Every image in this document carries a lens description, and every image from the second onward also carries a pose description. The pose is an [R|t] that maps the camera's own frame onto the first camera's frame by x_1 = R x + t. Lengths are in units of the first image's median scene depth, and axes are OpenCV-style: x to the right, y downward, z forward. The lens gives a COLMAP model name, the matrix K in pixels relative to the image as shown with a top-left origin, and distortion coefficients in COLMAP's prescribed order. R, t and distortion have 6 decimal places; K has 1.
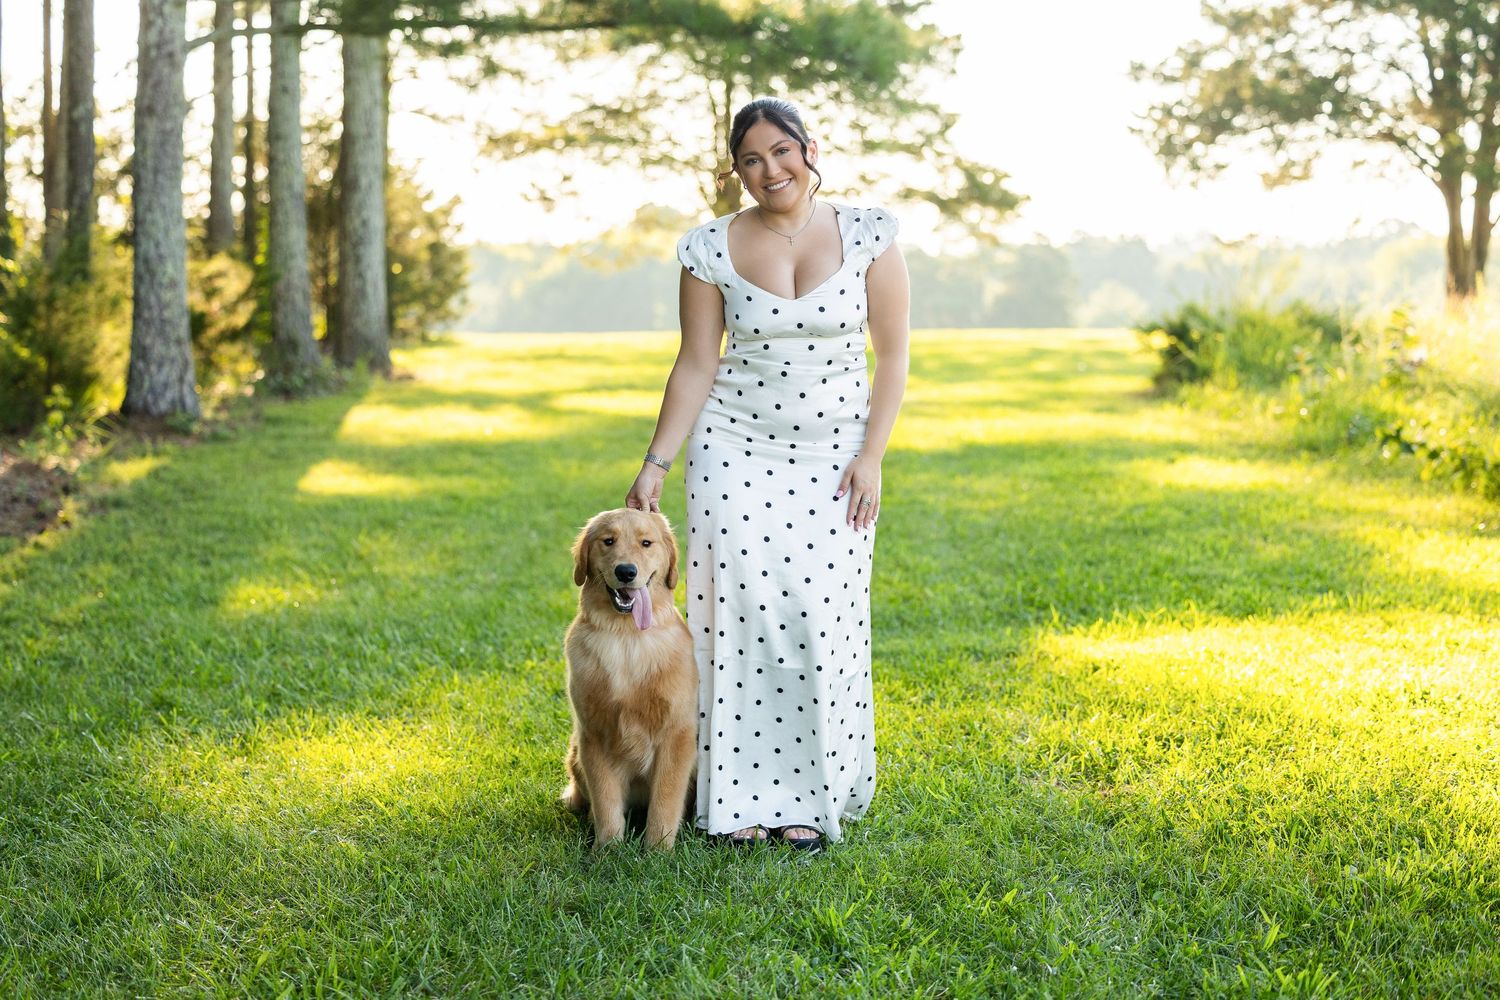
lens RADIAL K [[3054.4, 0, 751.5], [0, 3054.4, 360.2], [0, 0, 1]] dist [0.059415, 0.151281]
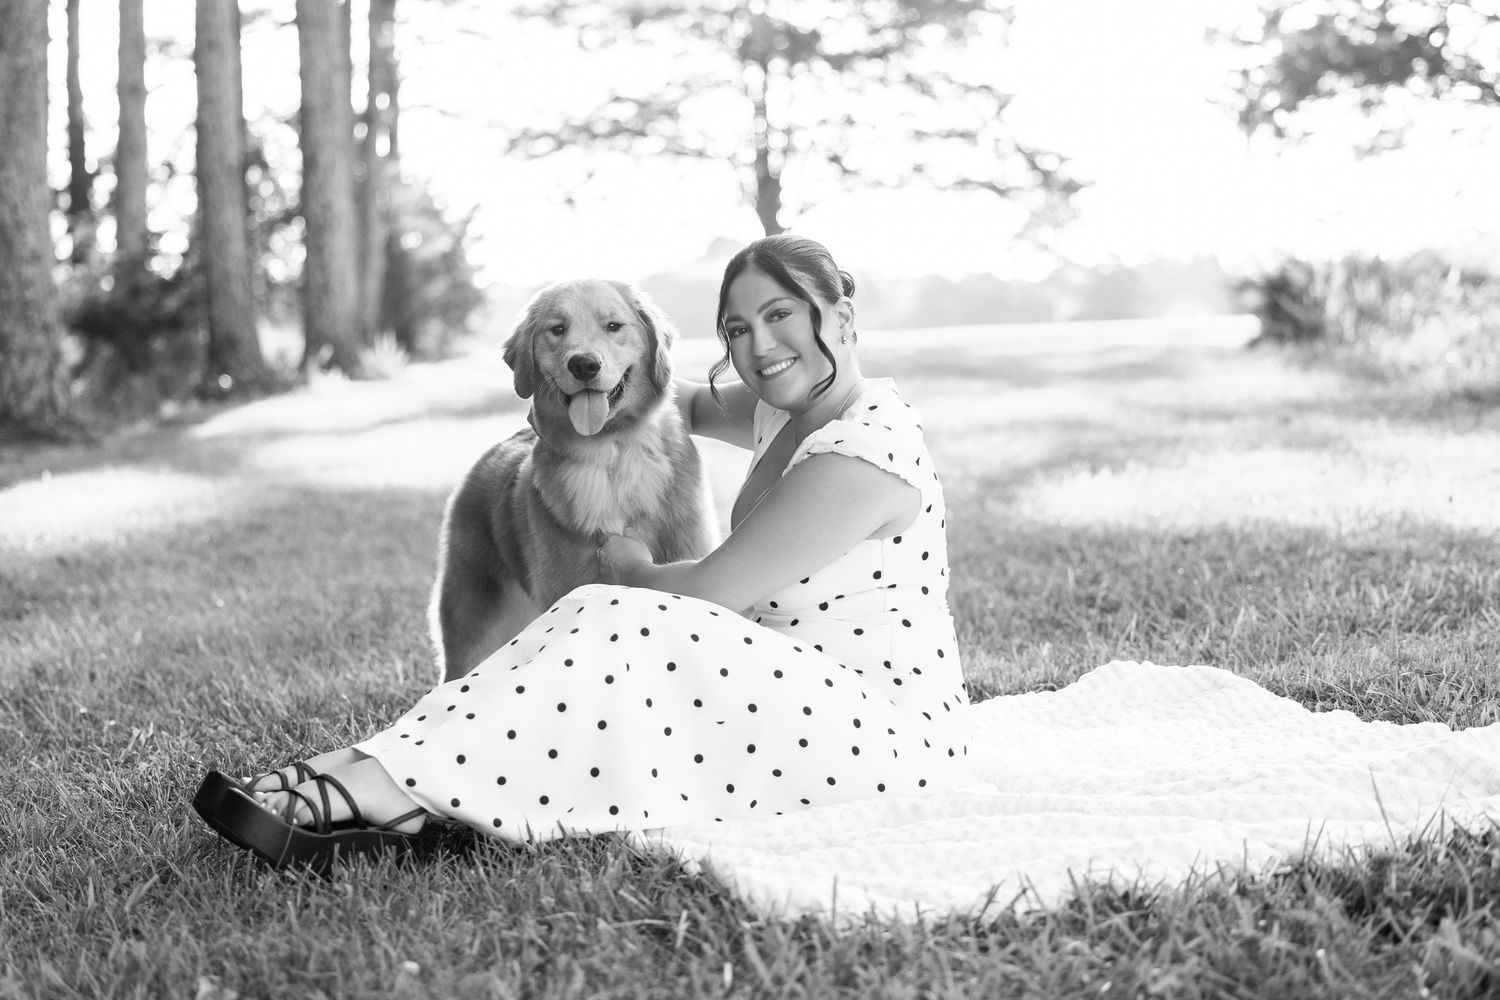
lens RADIAL K [[3008.7, 0, 746.7], [0, 3008.7, 461.7], [0, 0, 1]] dist [0.129459, -0.656786]
pose [[0.999063, -0.032421, -0.028685, 0.010601], [0.033046, 0.999221, 0.021577, 0.009321], [0.027963, -0.022505, 0.999356, 0.103201]]
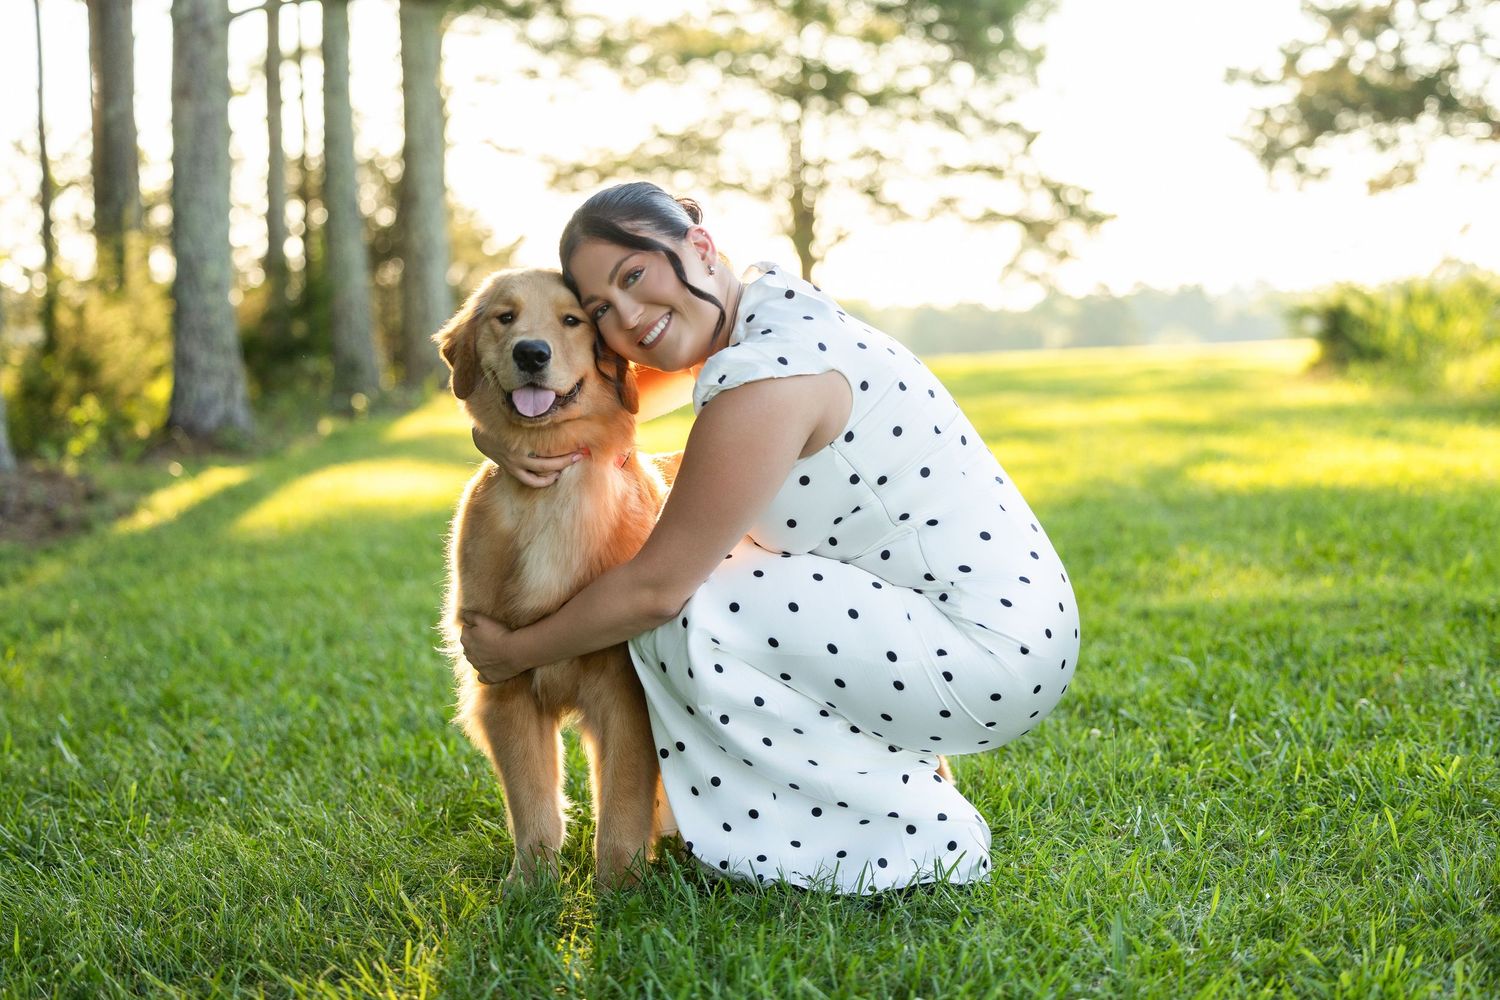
lens RADIAL K [[3008.7, 0, 746.7], [0, 3008.7, 461.7], [0, 0, 1]] dist [0.129459, -0.656786]
pose [[0.999236, -0.032403, -0.021865, -0.008666], [0.032665, 0.999398, 0.011707, 0.010730], [0.021472, -0.012412, 0.999692, 0.062357]]
